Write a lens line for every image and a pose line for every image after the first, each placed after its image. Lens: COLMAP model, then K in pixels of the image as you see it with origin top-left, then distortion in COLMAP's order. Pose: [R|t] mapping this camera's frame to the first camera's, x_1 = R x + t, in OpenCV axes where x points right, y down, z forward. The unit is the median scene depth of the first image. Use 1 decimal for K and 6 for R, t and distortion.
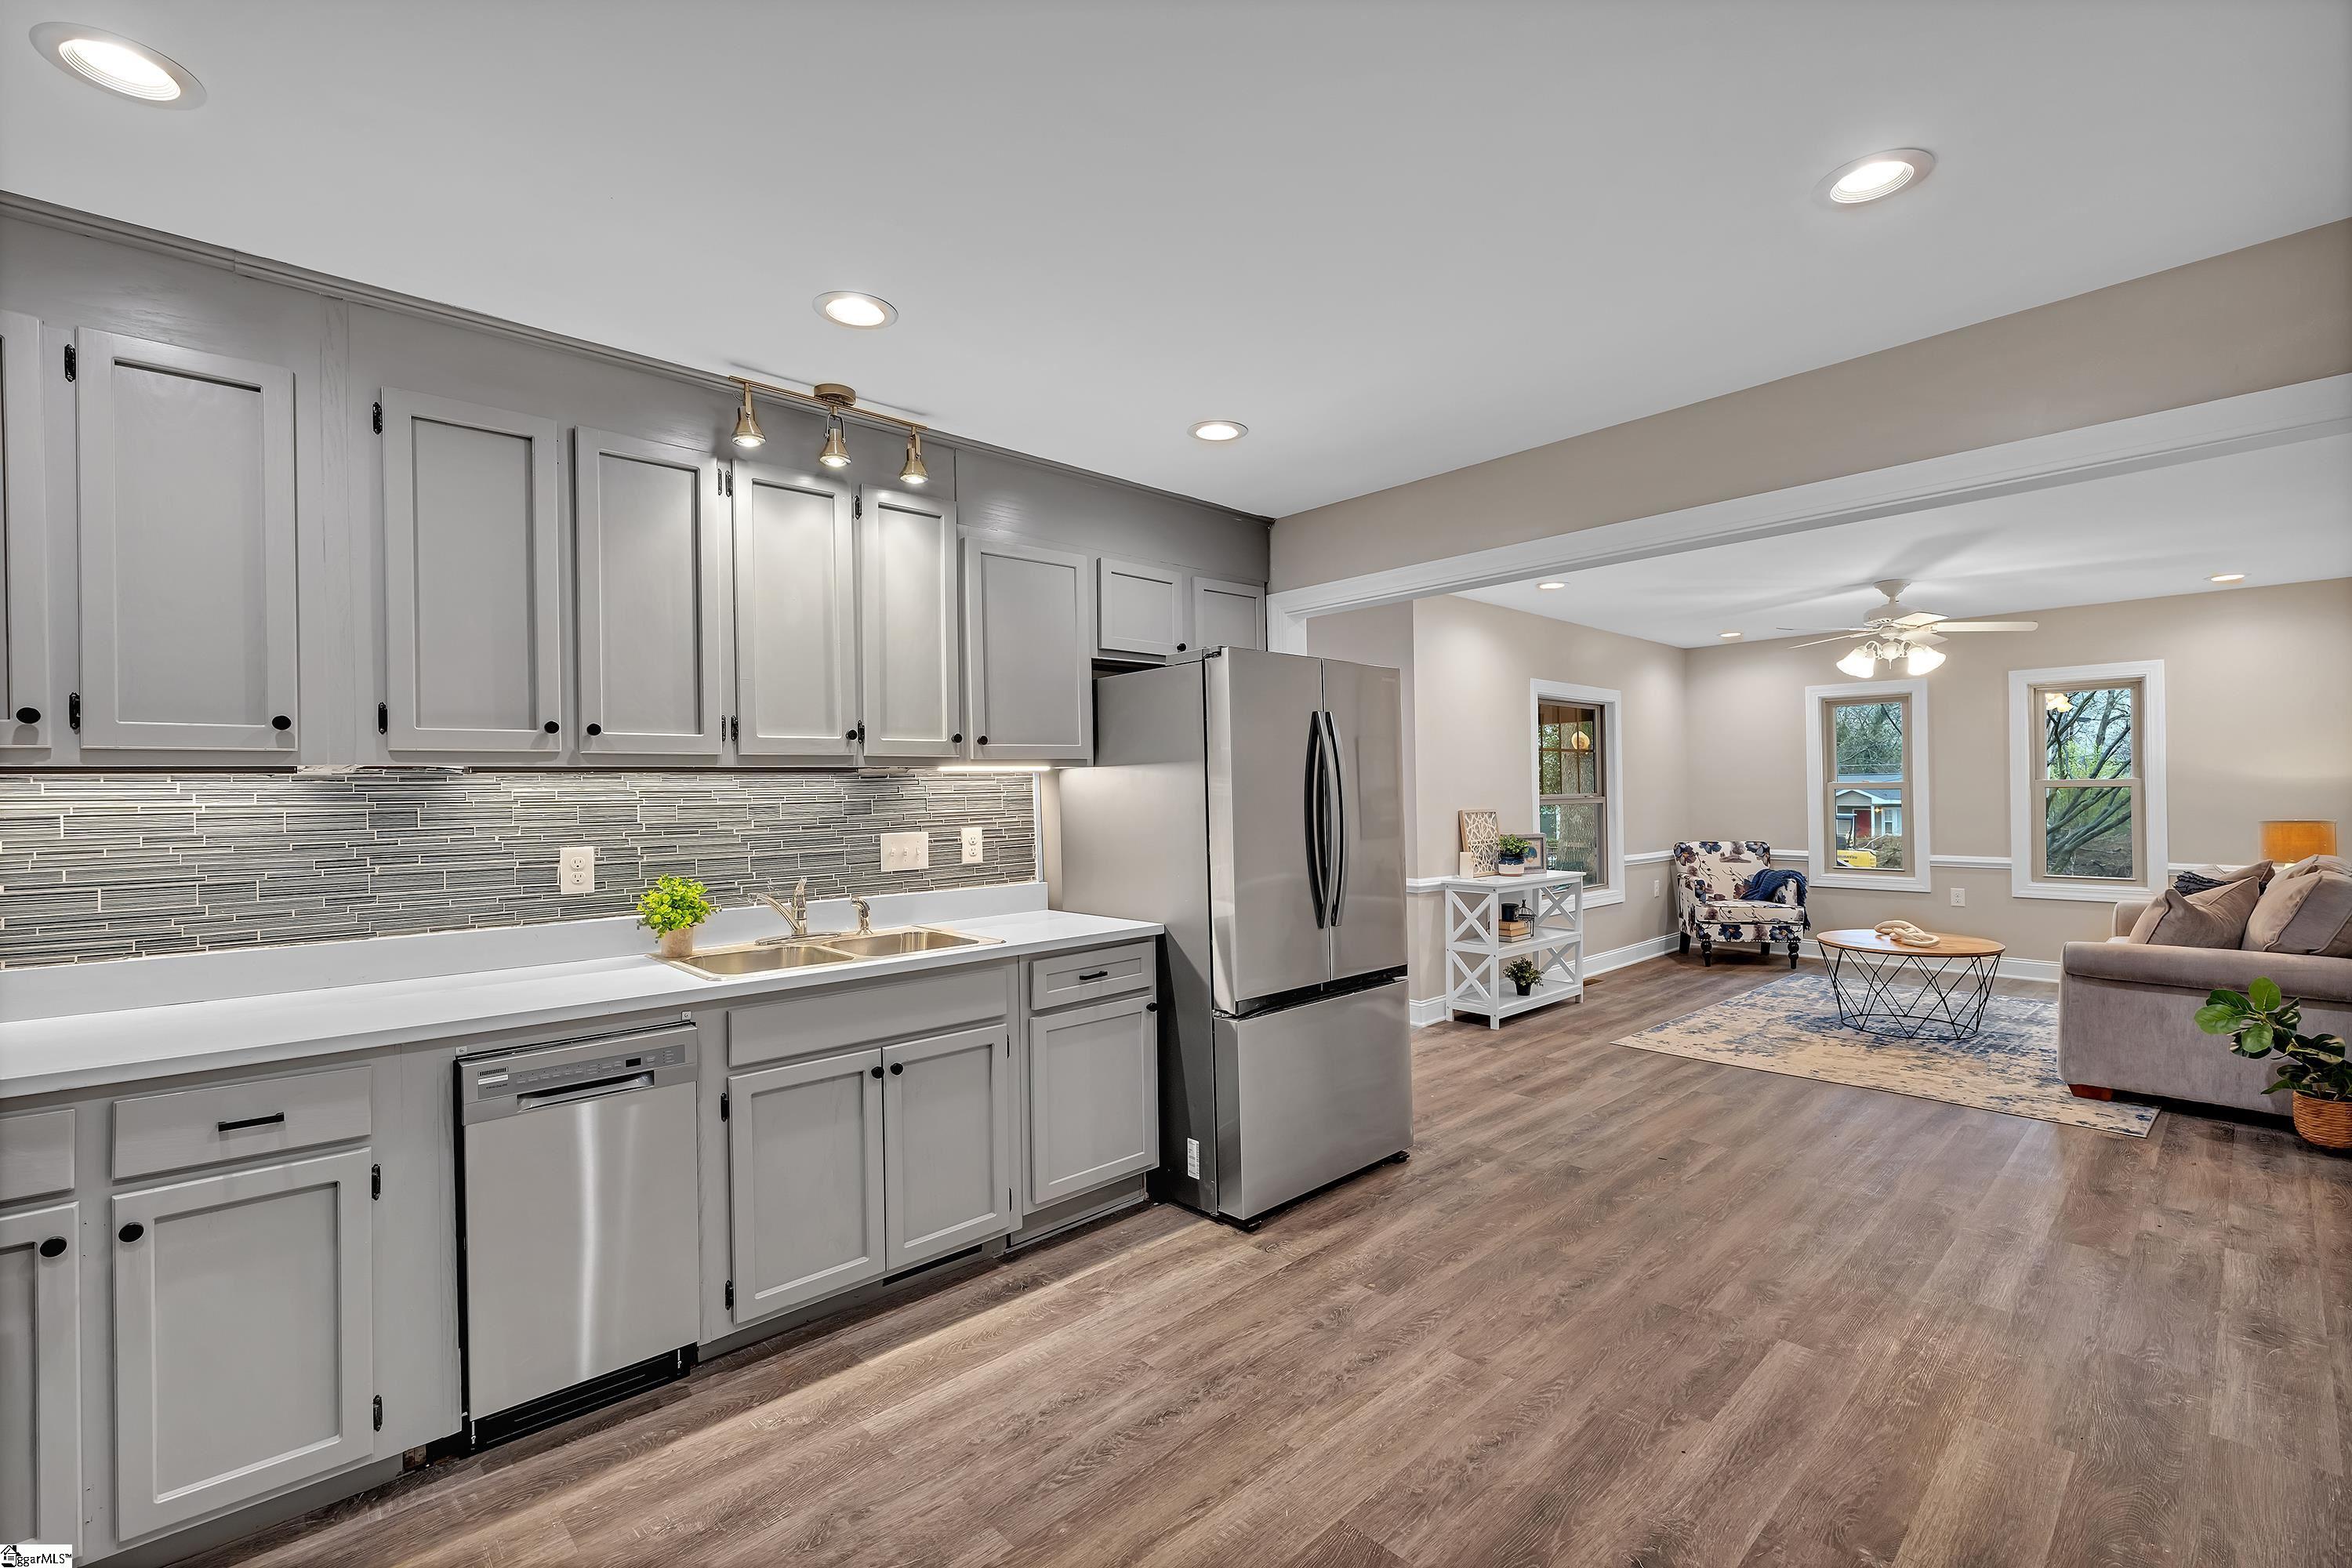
lens RADIAL K [[1041.8, 0, 1182.9], [0, 1041.8, 790.0], [0, 0, 1]] dist [-0.001402, 0.001111]
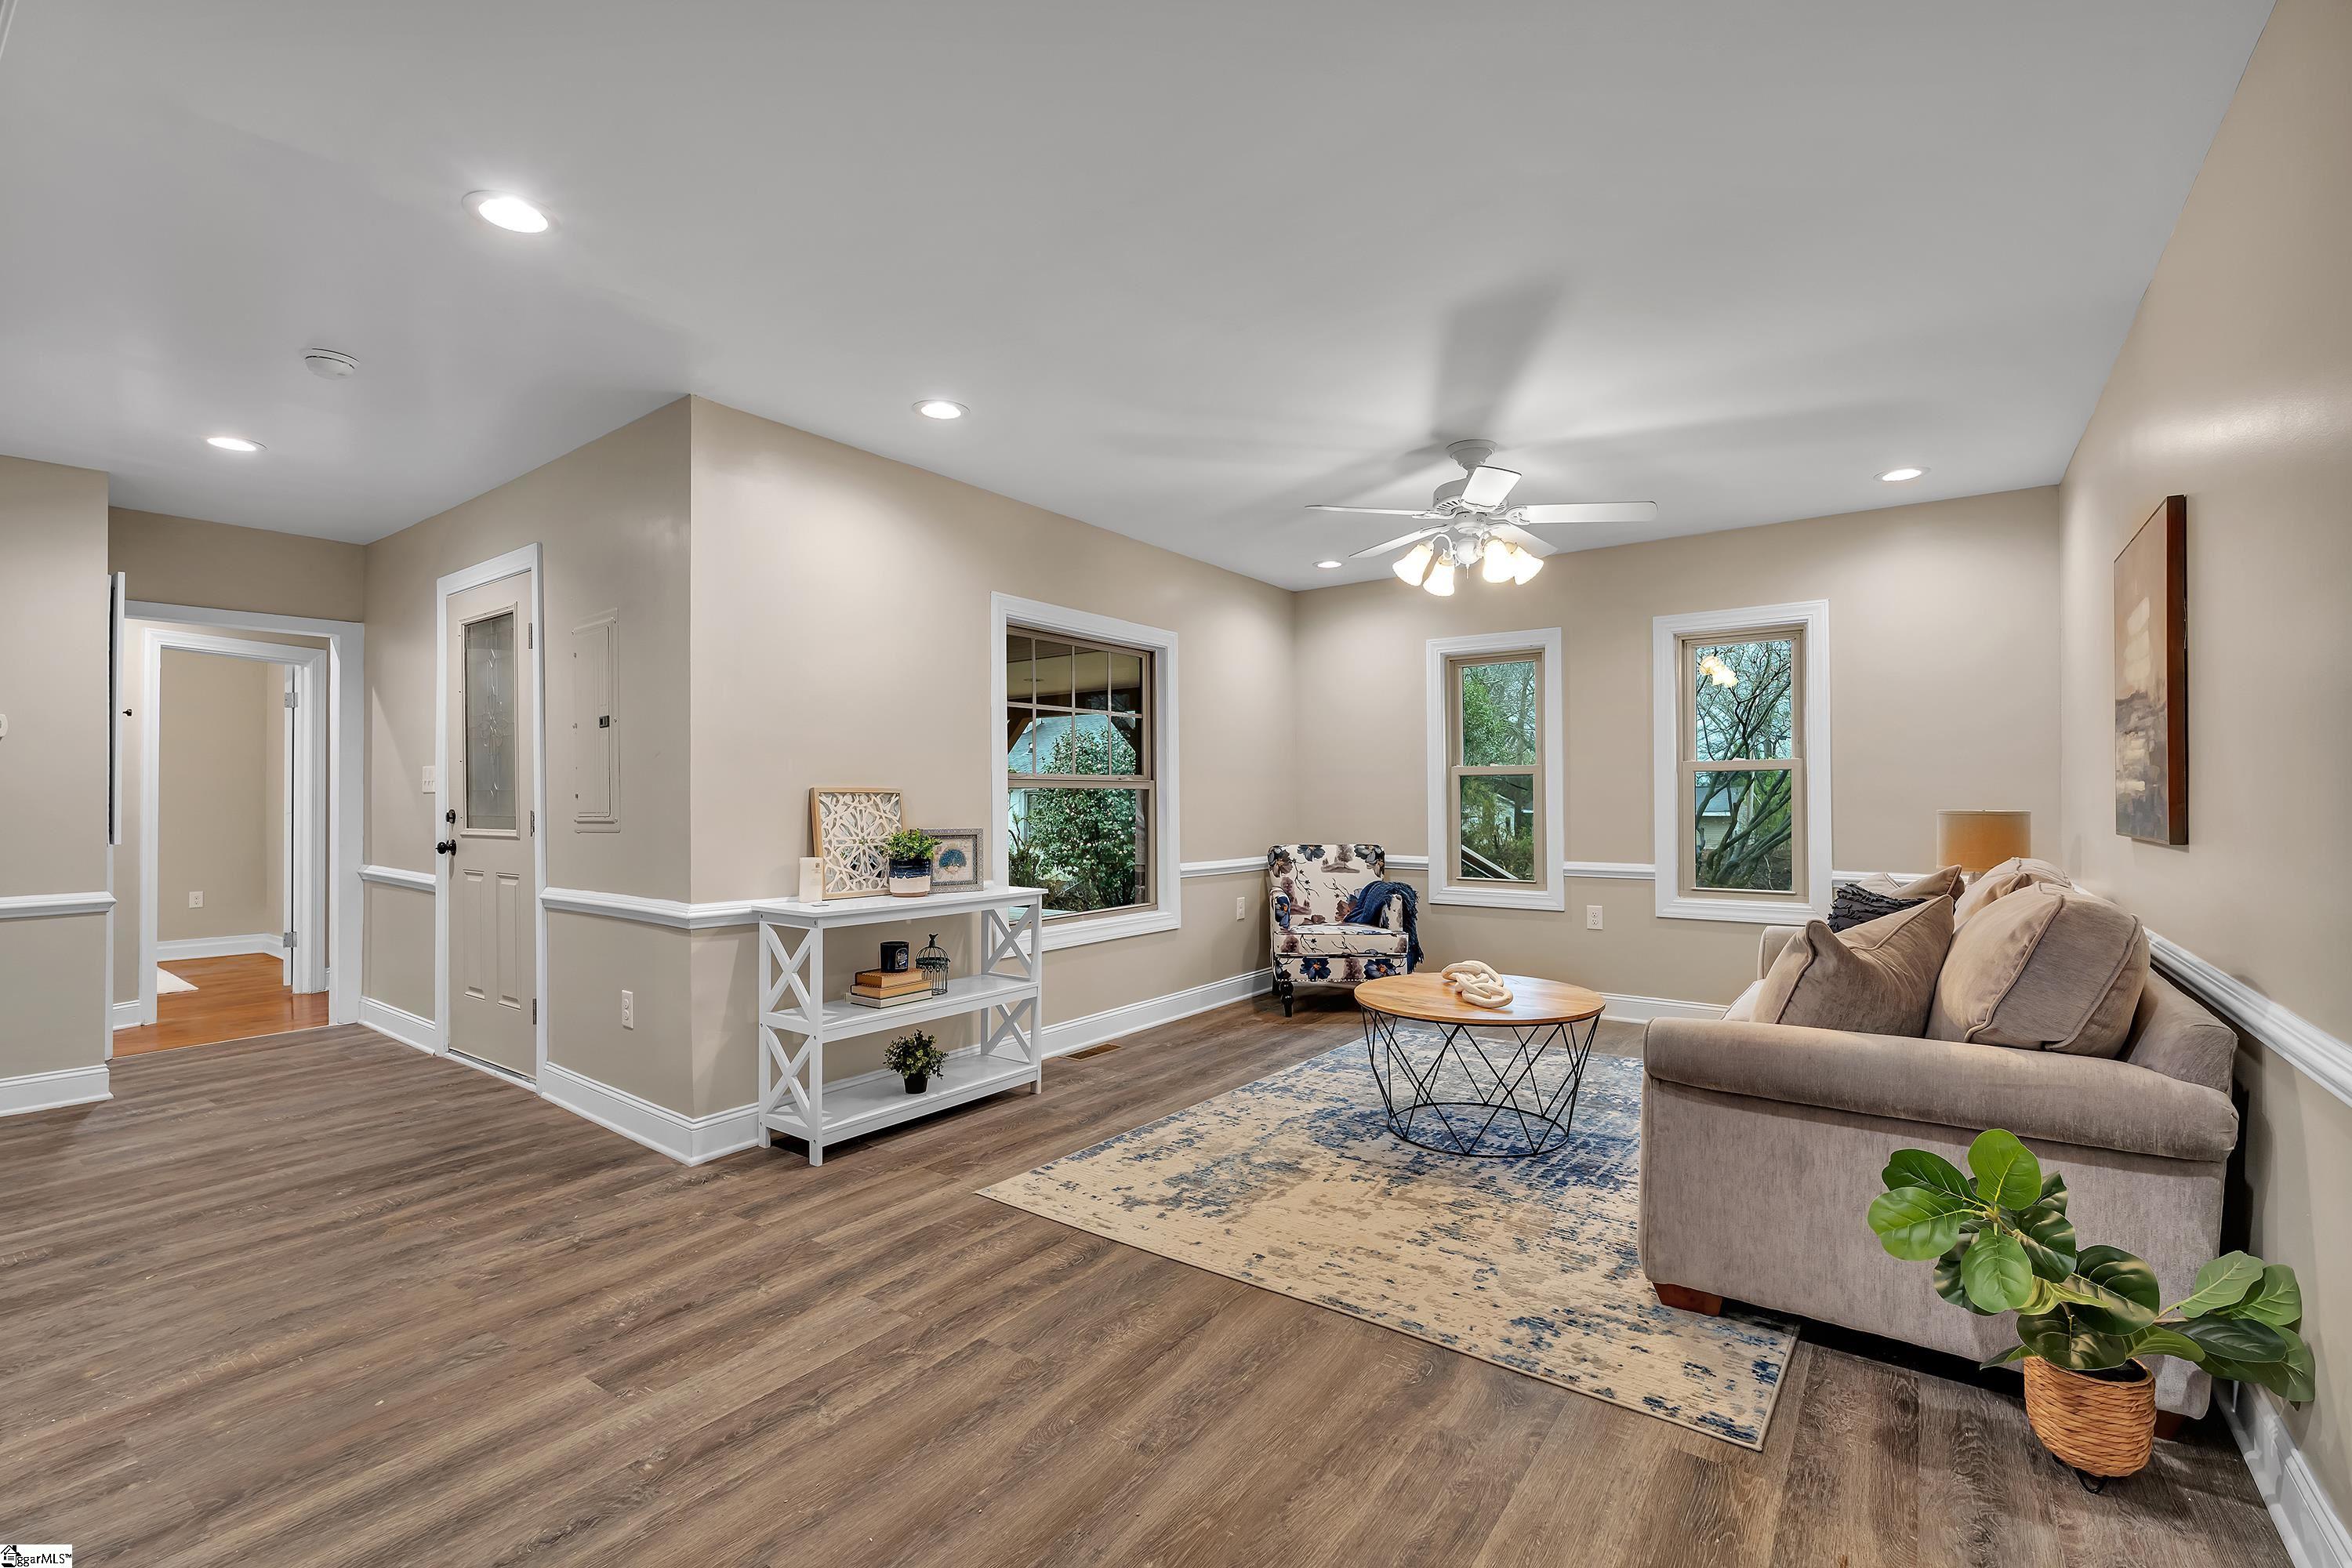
lens RADIAL K [[1041.8, 0, 1183.4], [0, 1041.8, 794.8], [0, 0, 1]] dist [-0.001402, 0.001111]
pose [[0.982268, 0.009442, 0.187247, 0.519511], [-0.008317, 0.999942, -0.006793, 0.036269], [-0.187300, 0.005116, 0.982289, 0.526266]]
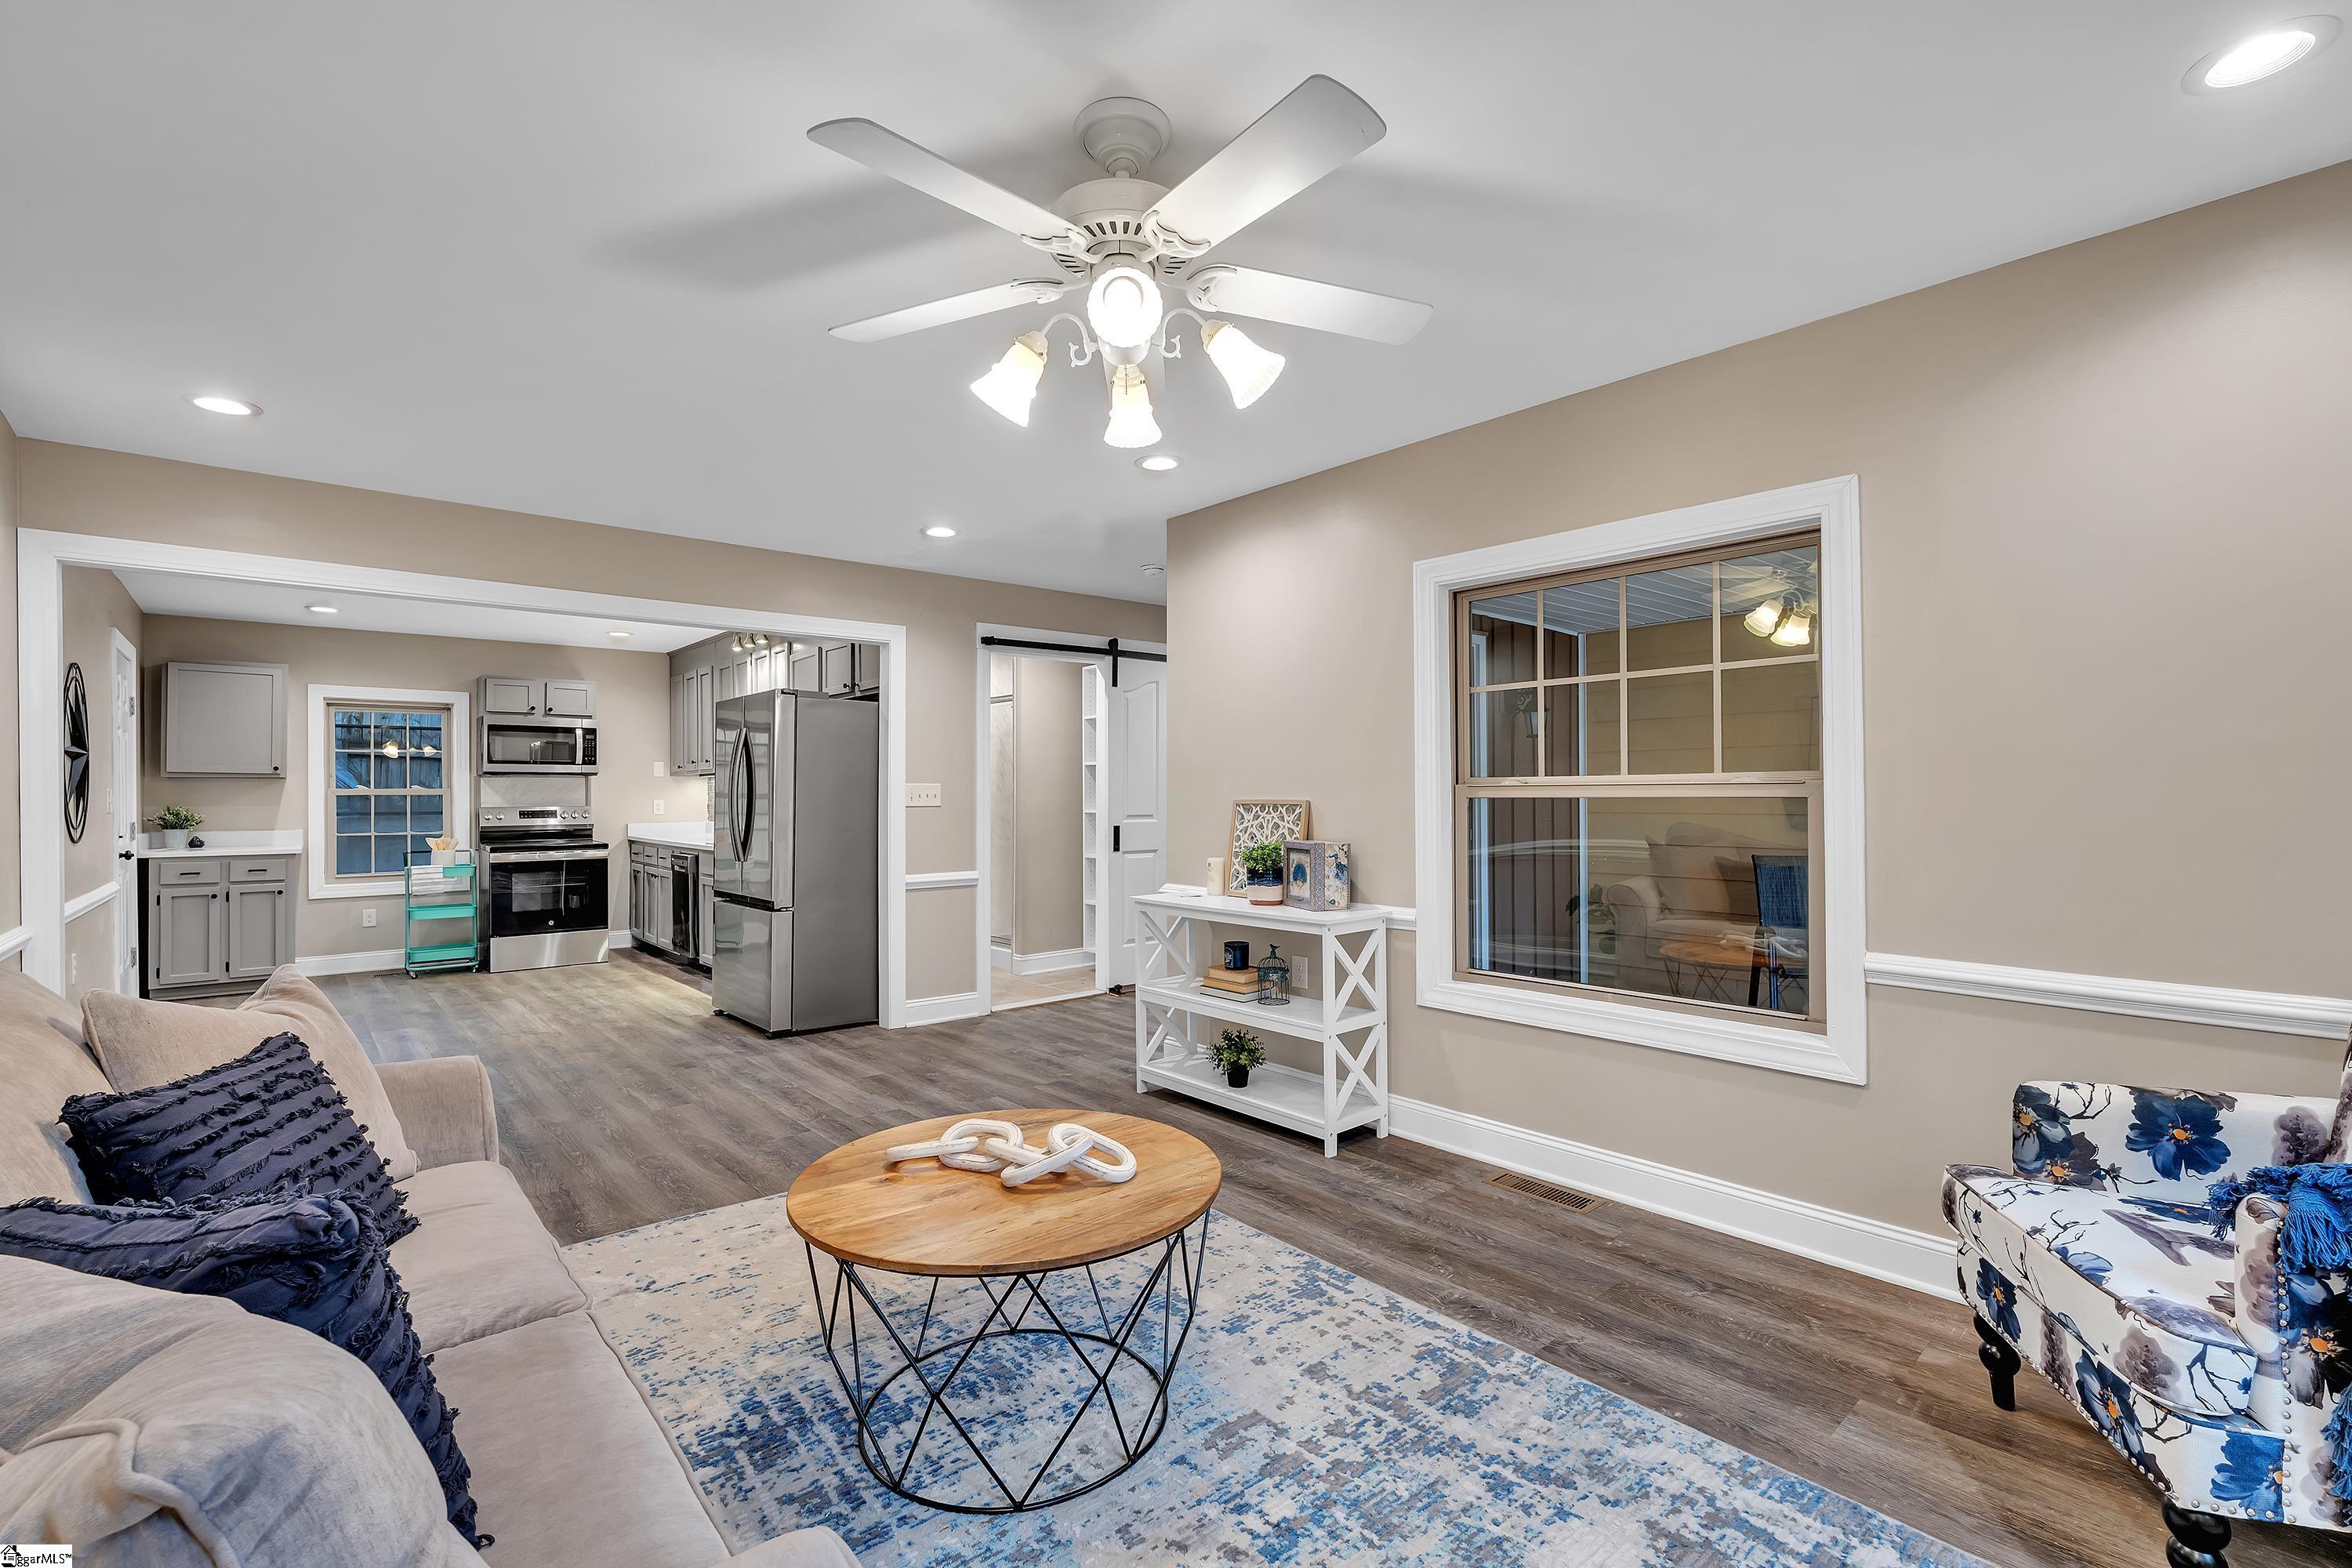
lens RADIAL K [[1041.8, 0, 1167.2], [0, 1041.8, 788.6], [0, 0, 1]] dist [-0.001402, 0.001111]
pose [[-0.051273, 0.006846, -0.998661, 1.387468], [0.005176, 0.999965, 0.006589, 0.010469], [0.998671, -0.004831, -0.051306, 1.408797]]
